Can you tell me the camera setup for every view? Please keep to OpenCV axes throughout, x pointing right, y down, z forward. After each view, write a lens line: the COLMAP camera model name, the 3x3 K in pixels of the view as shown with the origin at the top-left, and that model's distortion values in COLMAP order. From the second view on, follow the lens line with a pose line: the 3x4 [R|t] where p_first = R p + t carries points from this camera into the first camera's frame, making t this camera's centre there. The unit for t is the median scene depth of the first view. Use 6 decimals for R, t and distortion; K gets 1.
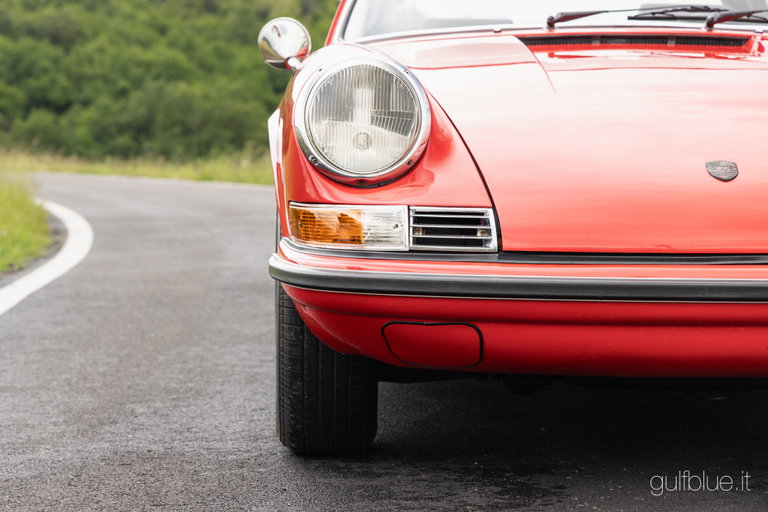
lens RADIAL K [[2006.8, 0, 384.2], [0, 2006.8, 256.5], [0, 0, 1]] dist [0.141775, 0.000000]
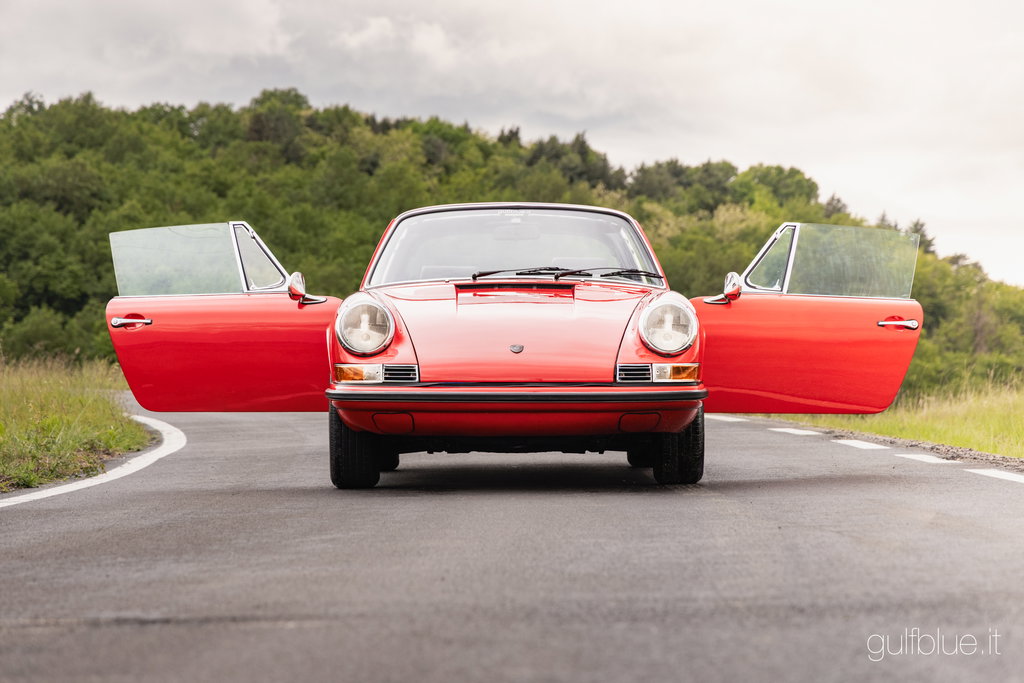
lens RADIAL K [[3096.1, 0, 512.1], [0, 3096.1, 341.6], [0, 0, 1]] dist [0.137113, 0.000000]
pose [[0.999881, -0.004015, -0.014869, 0.165300], [0.003106, 0.998155, -0.060639, 0.128622], [0.015085, 0.060586, 0.998049, -1.998081]]
